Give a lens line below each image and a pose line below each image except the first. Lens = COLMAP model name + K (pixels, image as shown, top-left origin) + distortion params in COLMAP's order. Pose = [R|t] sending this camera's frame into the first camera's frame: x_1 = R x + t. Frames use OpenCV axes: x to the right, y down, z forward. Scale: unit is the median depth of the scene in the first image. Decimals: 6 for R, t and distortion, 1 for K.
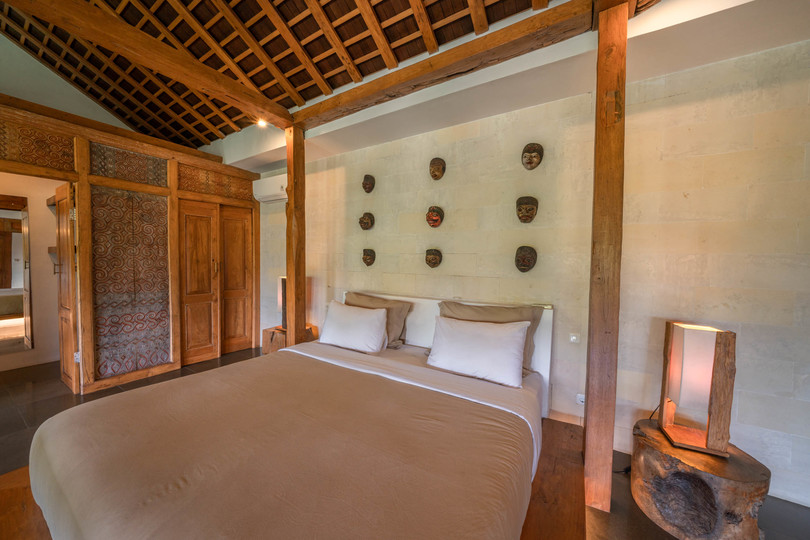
lens RADIAL K [[276.1, 0, 400.6], [0, 276.1, 271.1], [0, 0, 1]] dist [-0.008744, 0.000446]
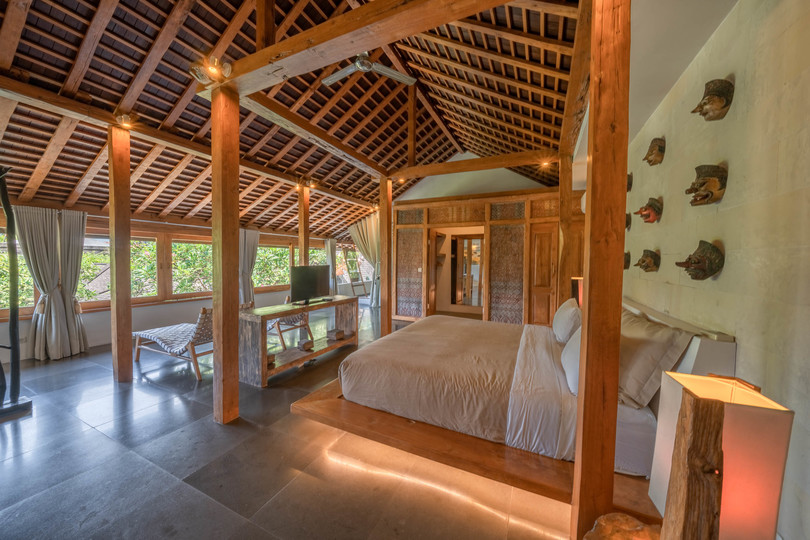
lens RADIAL K [[276.1, 0, 409.6], [0, 276.1, 268.4], [0, 0, 1]] dist [-0.008744, 0.000446]
pose [[0.110634, 0.018455, -0.993690, 0.693783], [-0.051157, 0.998608, 0.012851, 0.001191], [0.992544, 0.049412, 0.111424, 0.167539]]
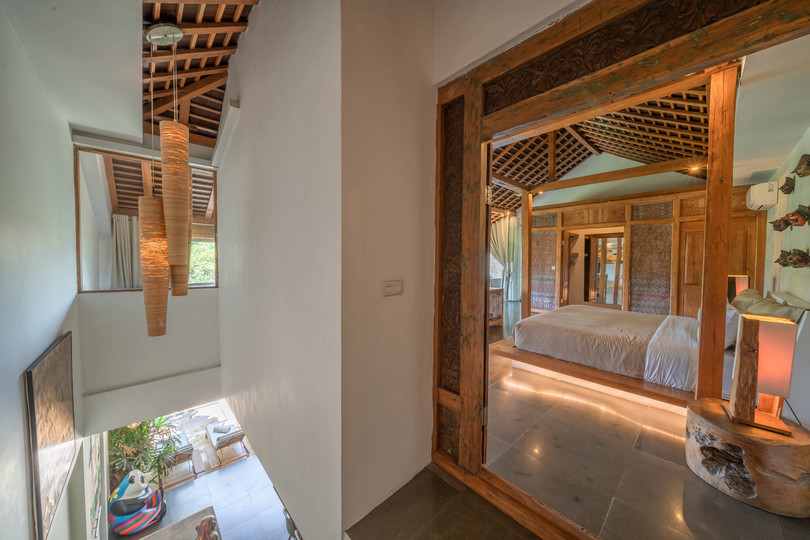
lens RADIAL K [[276.1, 0, 407.8], [0, 276.1, 268.9], [0, 0, 1]] dist [-0.008744, 0.000446]
pose [[-0.279304, 0.021277, -0.959967, 1.168657], [-0.047034, 0.998251, 0.035811, 0.017167], [0.959050, 0.055153, -0.277814, -0.039265]]
